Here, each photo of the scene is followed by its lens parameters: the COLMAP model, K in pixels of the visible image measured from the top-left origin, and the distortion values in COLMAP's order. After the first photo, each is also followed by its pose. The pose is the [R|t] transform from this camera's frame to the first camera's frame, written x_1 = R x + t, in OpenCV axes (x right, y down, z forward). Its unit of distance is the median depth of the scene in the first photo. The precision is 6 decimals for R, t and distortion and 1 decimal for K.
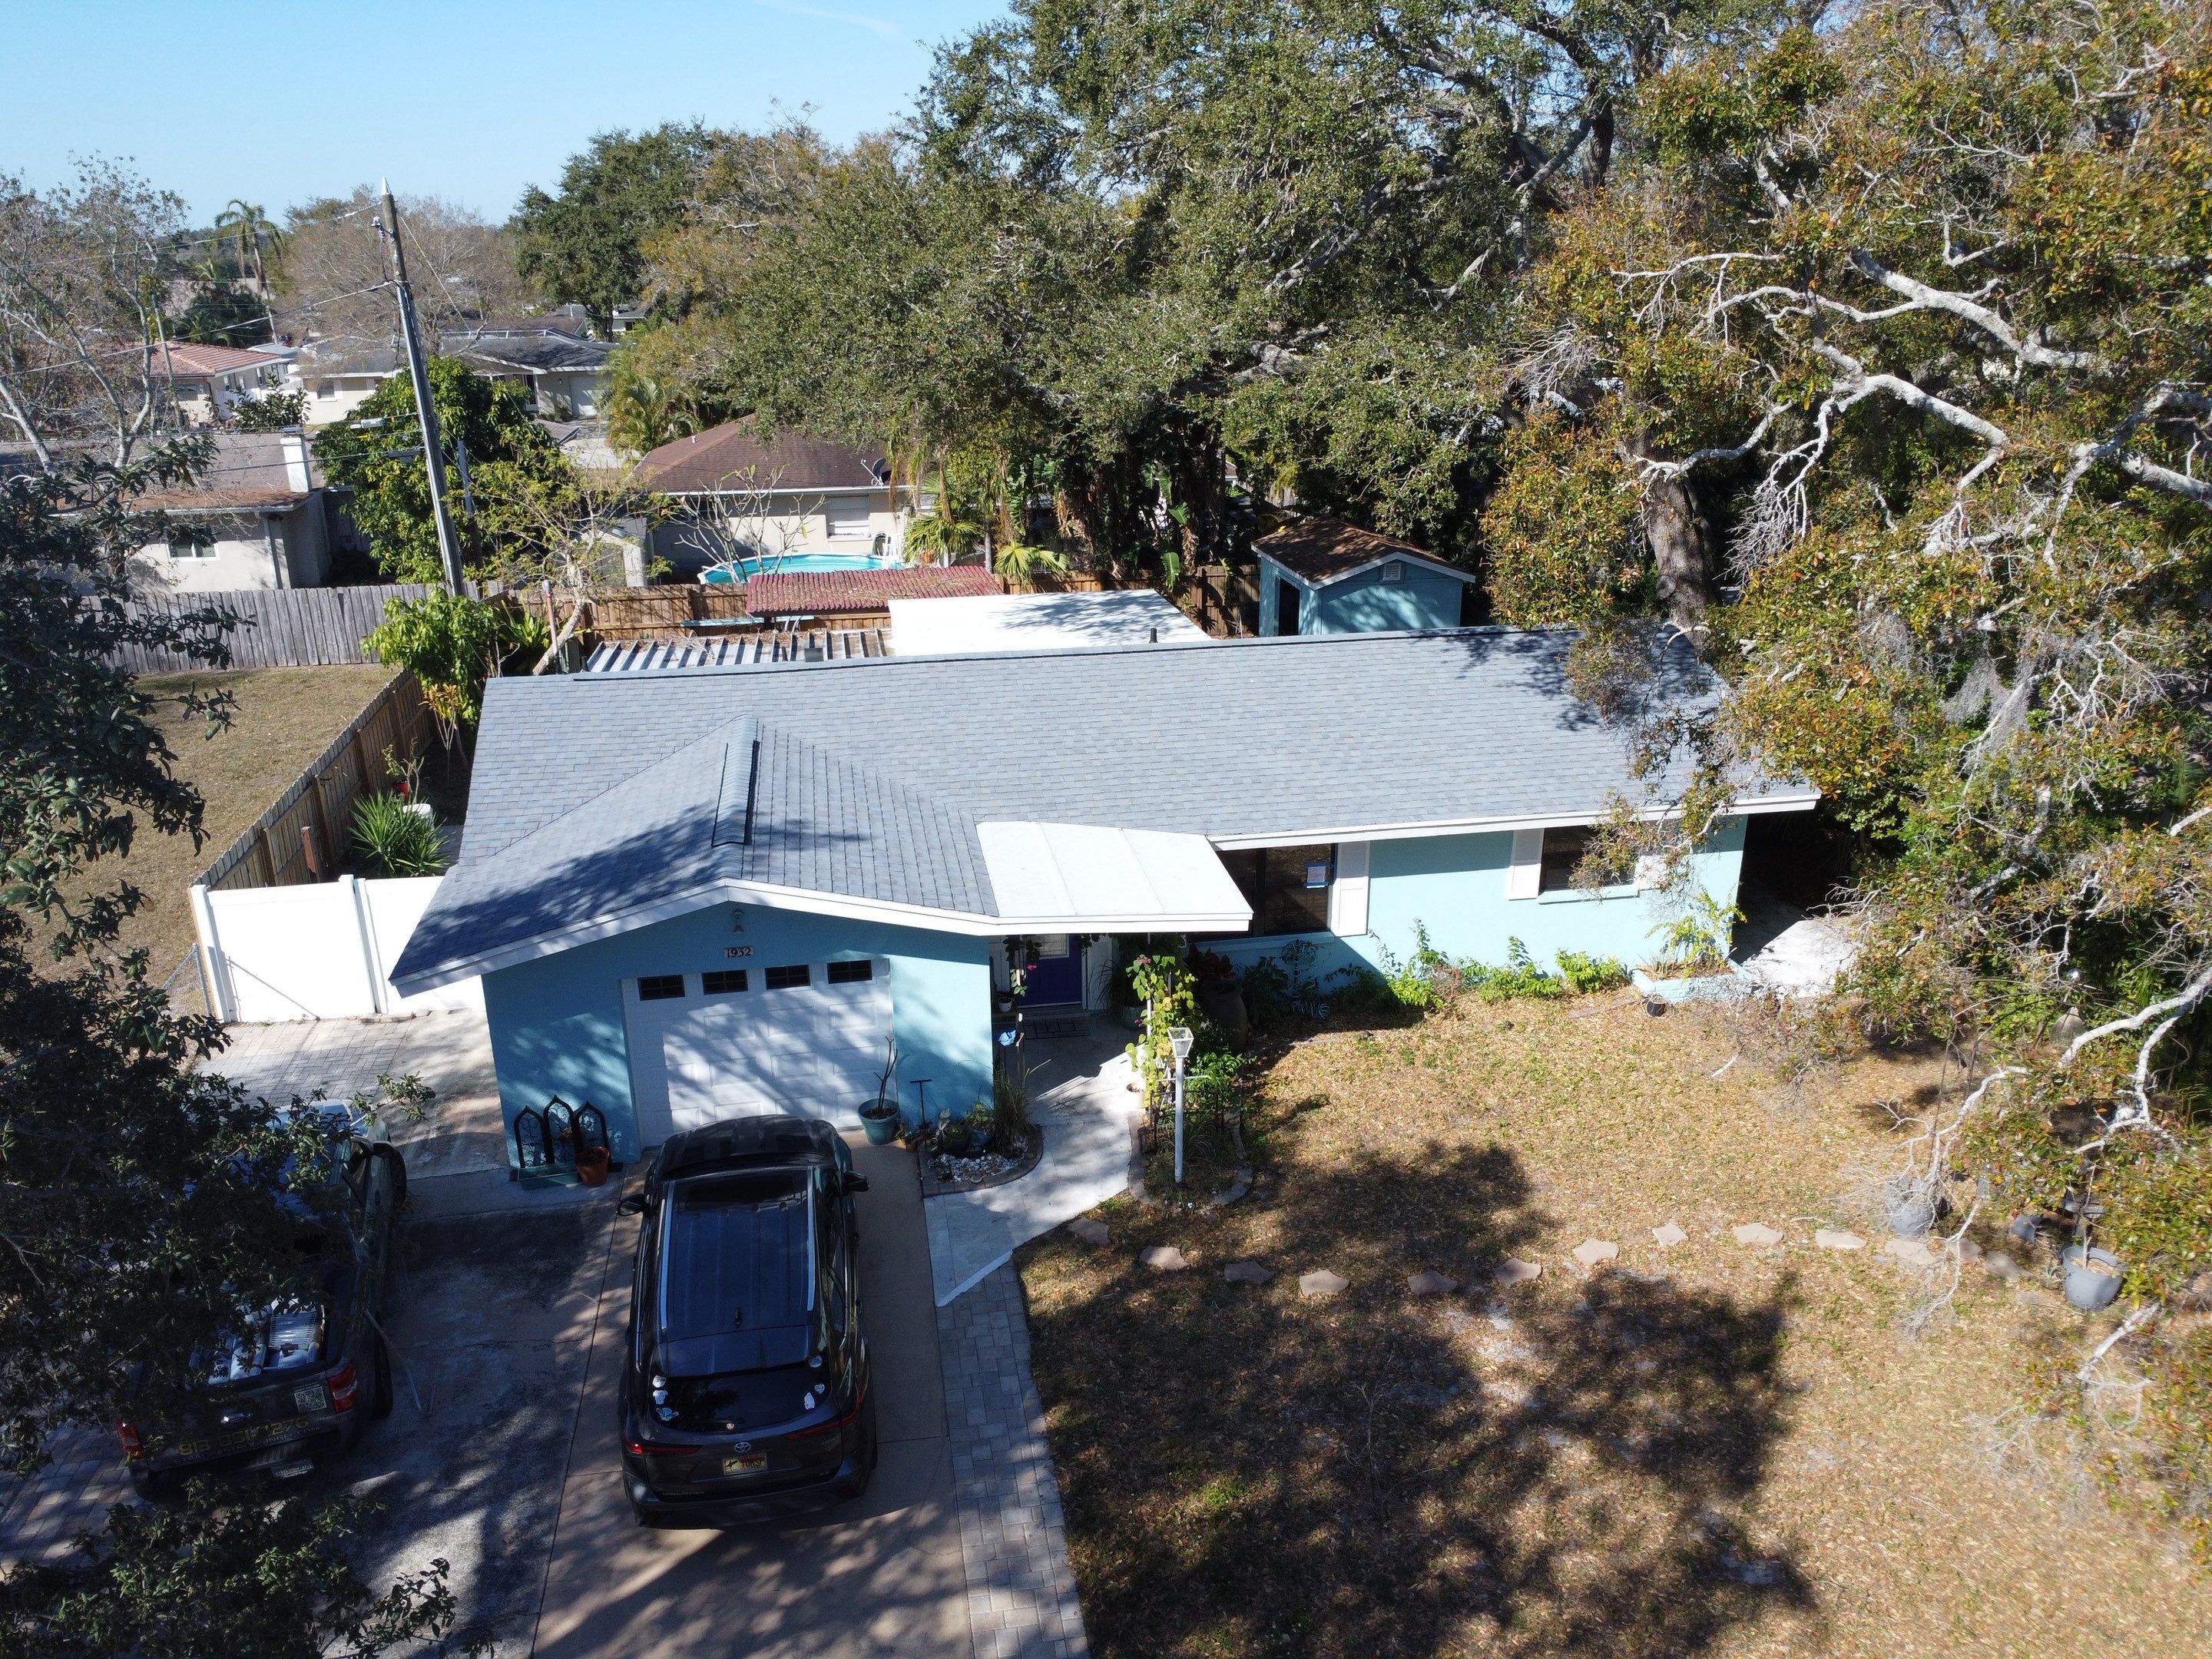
lens RADIAL K [[1604.2, 0, 1093.0], [0, 1604.2, 823.0], [0, 0, 1]] dist [-0.033340, 0.009235]
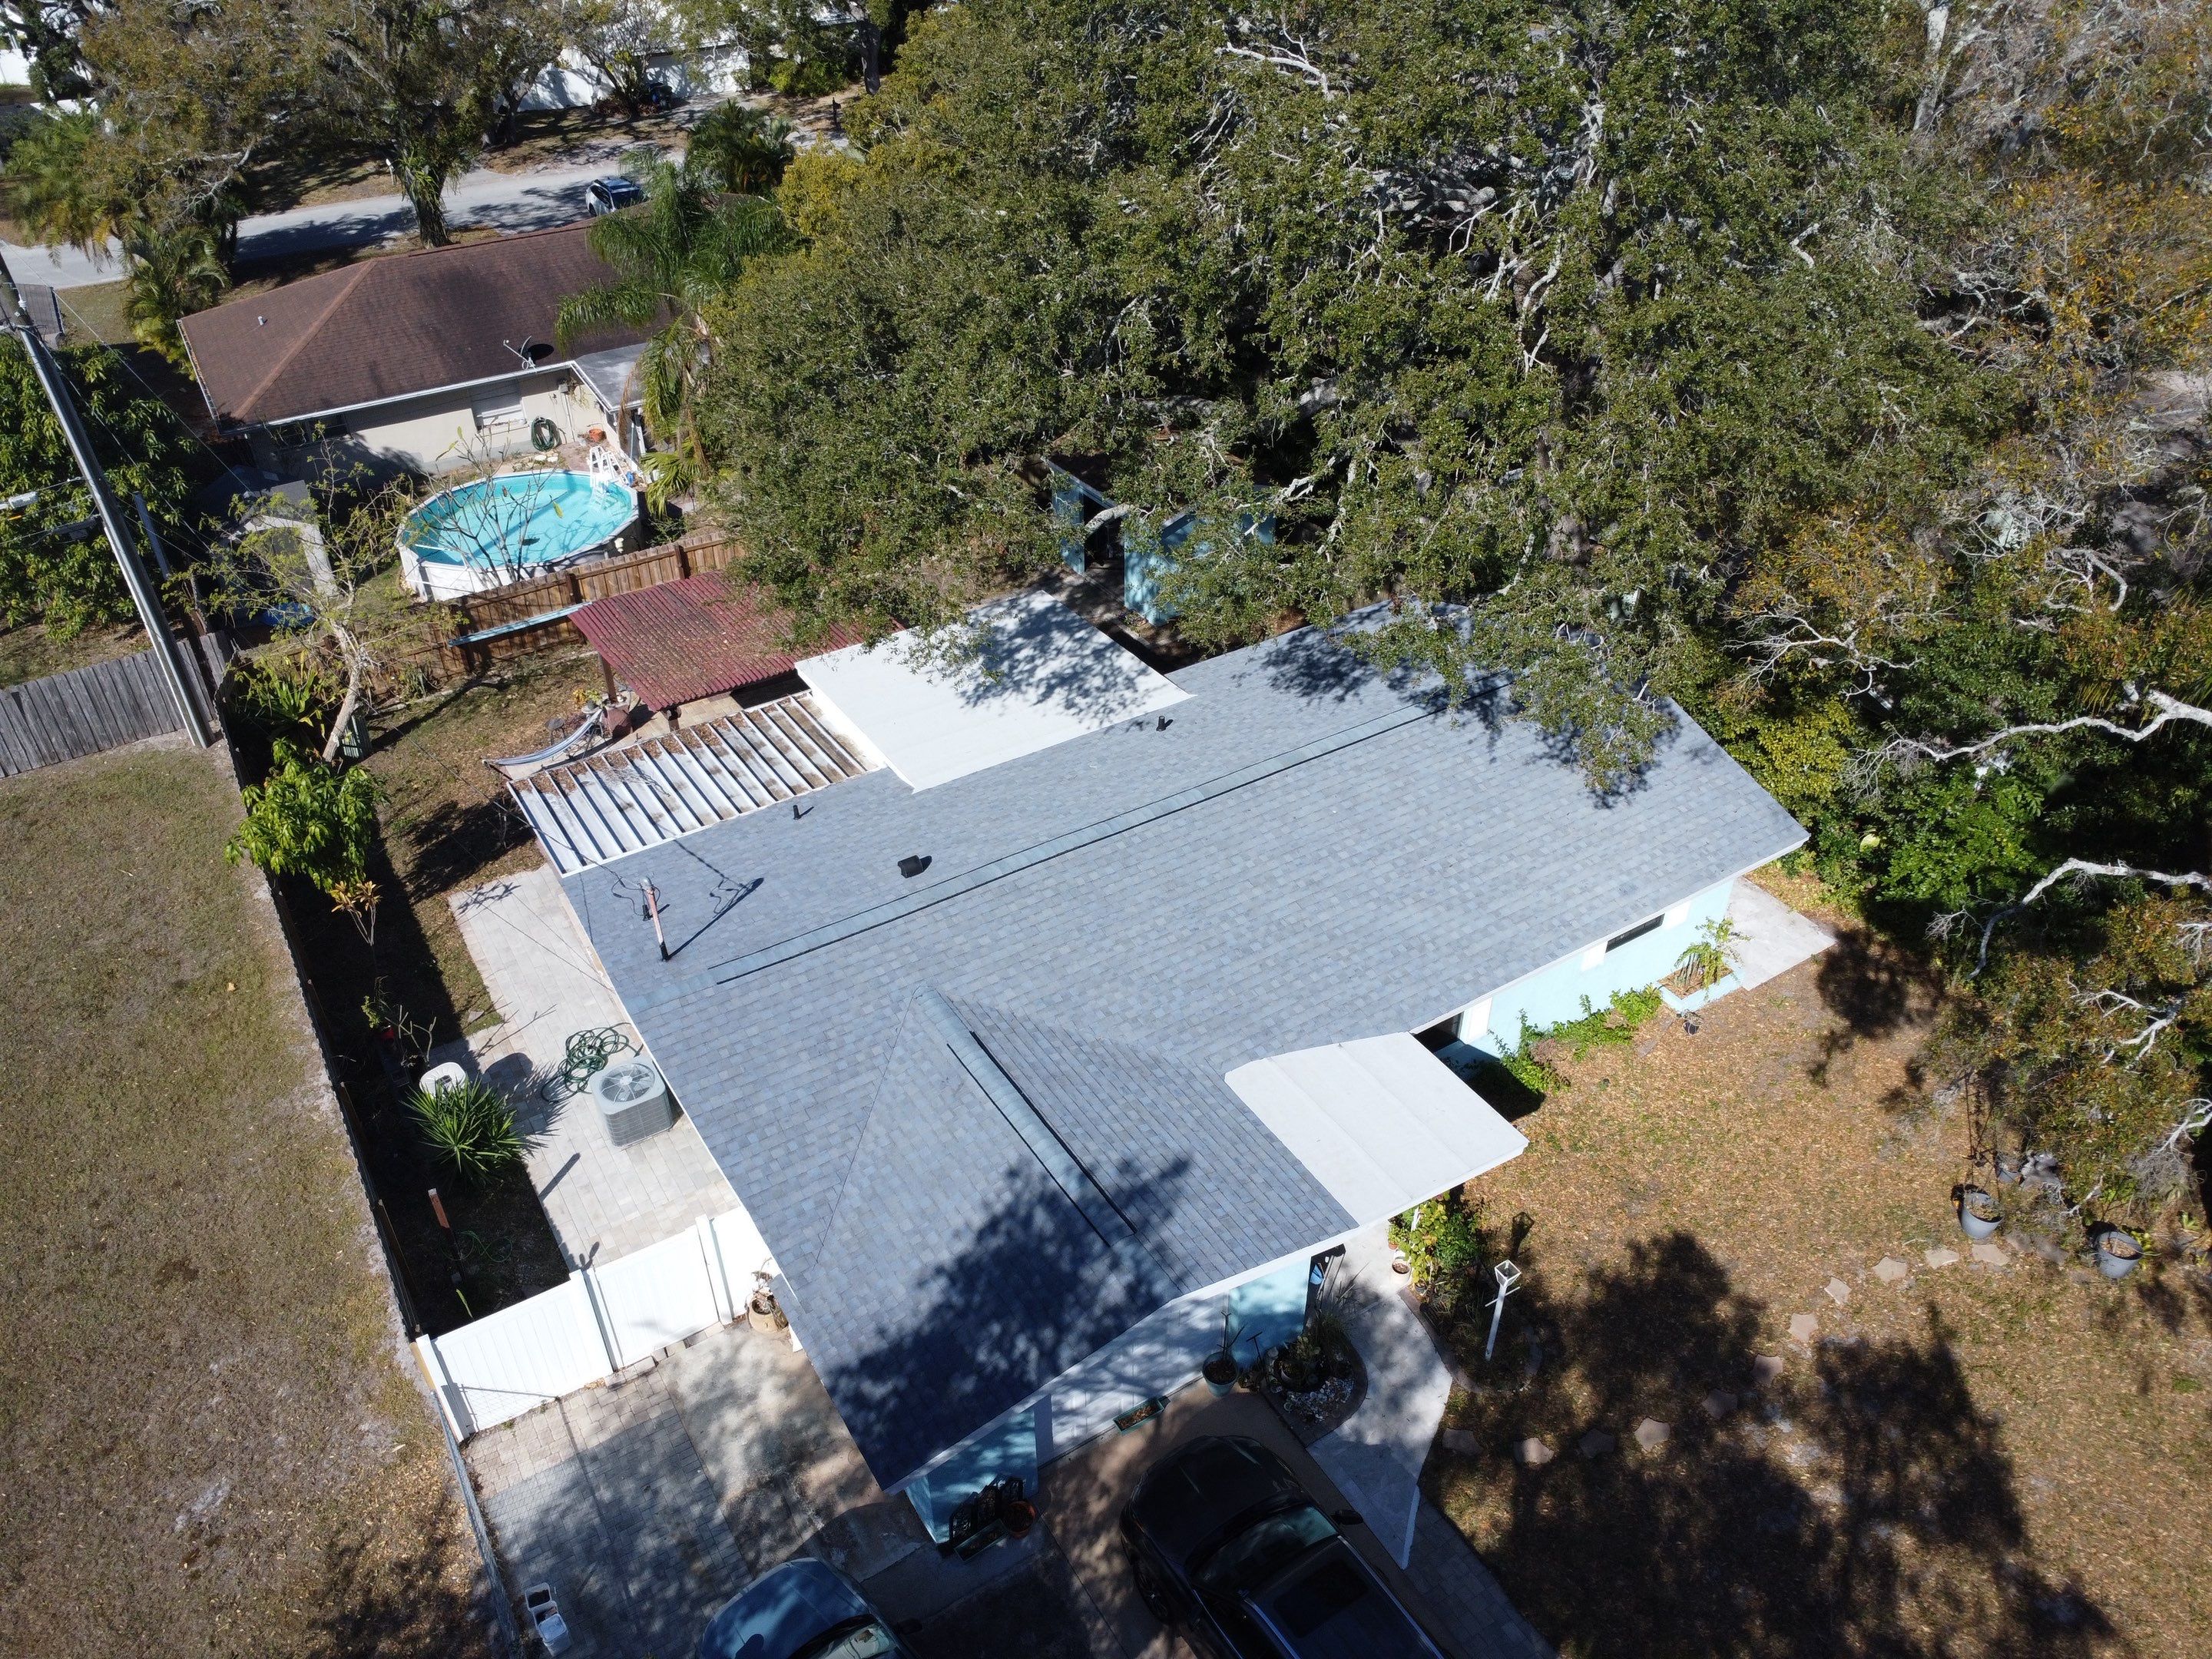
lens RADIAL K [[1604.2, 0, 1095.4], [0, 1604.2, 816.0], [0, 0, 1]] dist [-0.033340, 0.009235]
pose [[0.926429, -0.220312, 0.305272, -0.396259], [0.133038, 0.950152, 0.281977, -0.431108], [-0.352178, -0.220619, 0.909559, 0.091483]]
